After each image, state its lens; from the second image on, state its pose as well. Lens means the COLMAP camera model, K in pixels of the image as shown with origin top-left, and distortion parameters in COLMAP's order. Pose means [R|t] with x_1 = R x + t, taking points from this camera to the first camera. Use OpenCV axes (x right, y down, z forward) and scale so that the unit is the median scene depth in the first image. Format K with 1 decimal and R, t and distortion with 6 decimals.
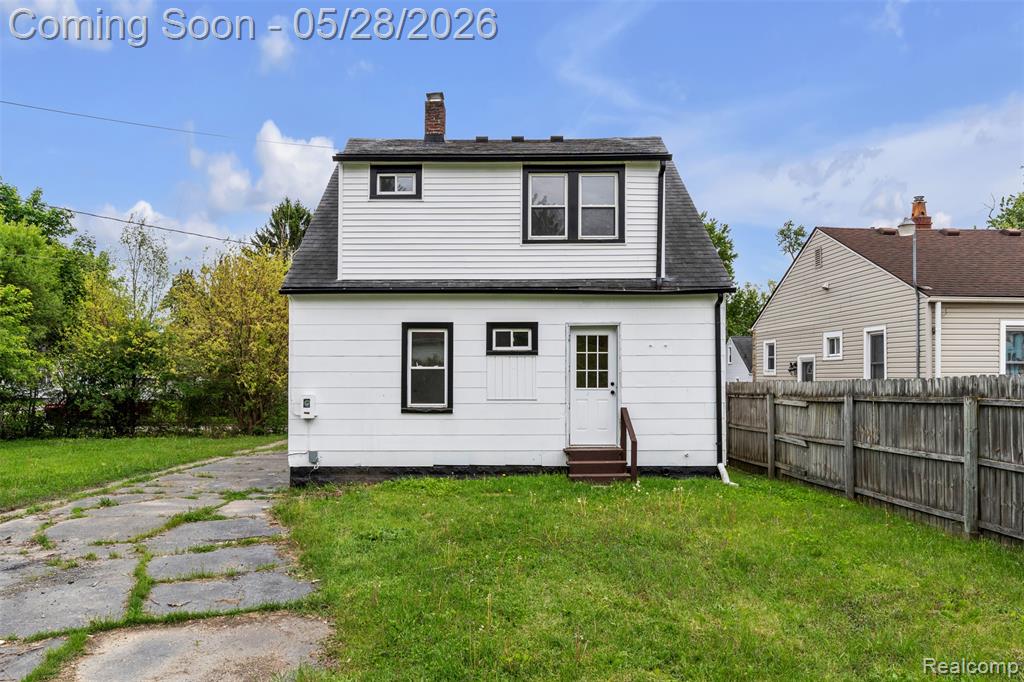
lens RADIAL K [[705.2, 0, 507.3], [0, 705.2, 361.6], [0, 0, 1]] dist [0.007265, 0.000224]
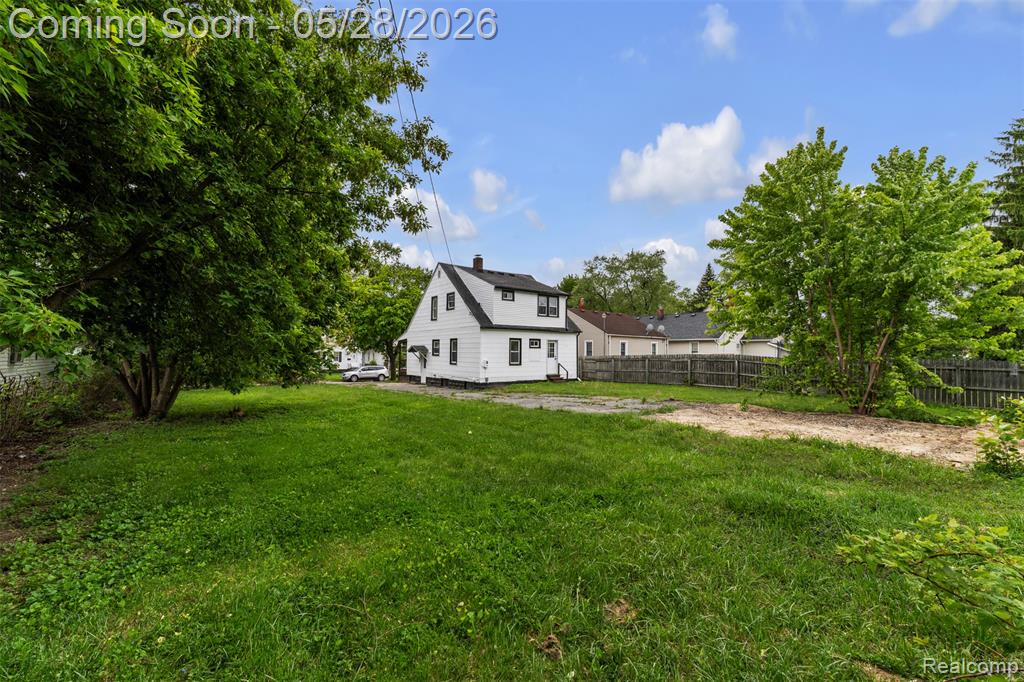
lens RADIAL K [[424.9, 0, 512.0], [0, 424.9, 346.6], [0, 0, 1]] dist [-0.000326, 0.000003]
pose [[0.798940, 0.013208, 0.601266, -1.341596], [-0.016937, 0.999856, 0.000541, -0.016354], [-0.601172, -0.010615, 0.799049, -0.604061]]
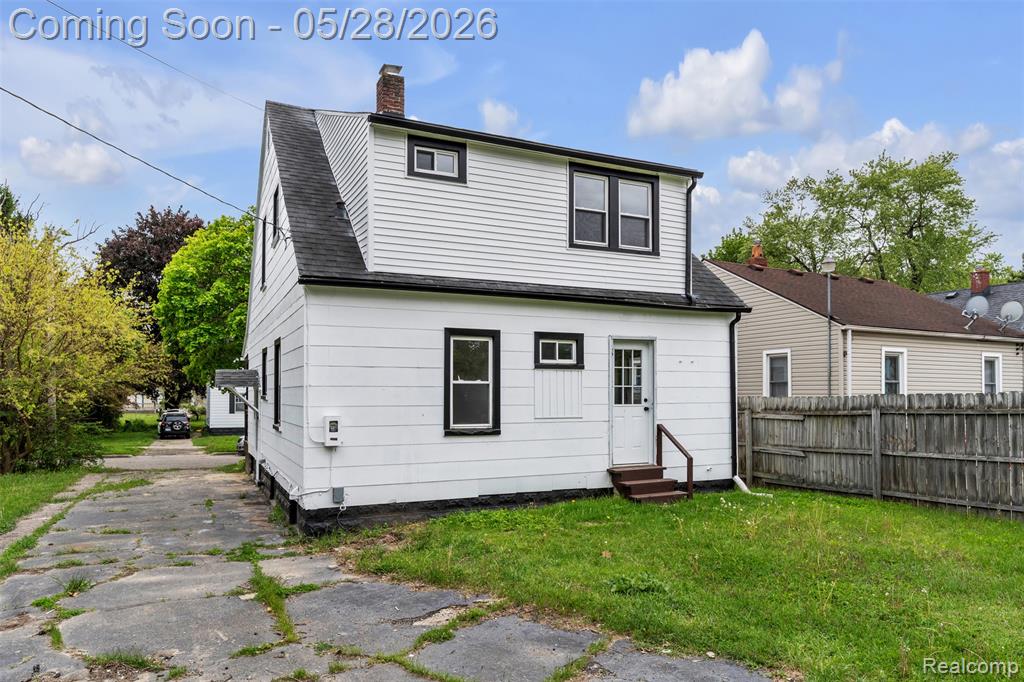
lens RADIAL K [[684.9, 0, 510.2], [0, 684.9, 382.7], [0, 0, 1]] dist [-0.001232, -0.001864]
pose [[0.898527, 0.006637, 0.438869, -0.436273], [-0.007666, 0.999970, 0.000573, 0.008441], [-0.438852, -0.003879, 0.898551, 0.234432]]
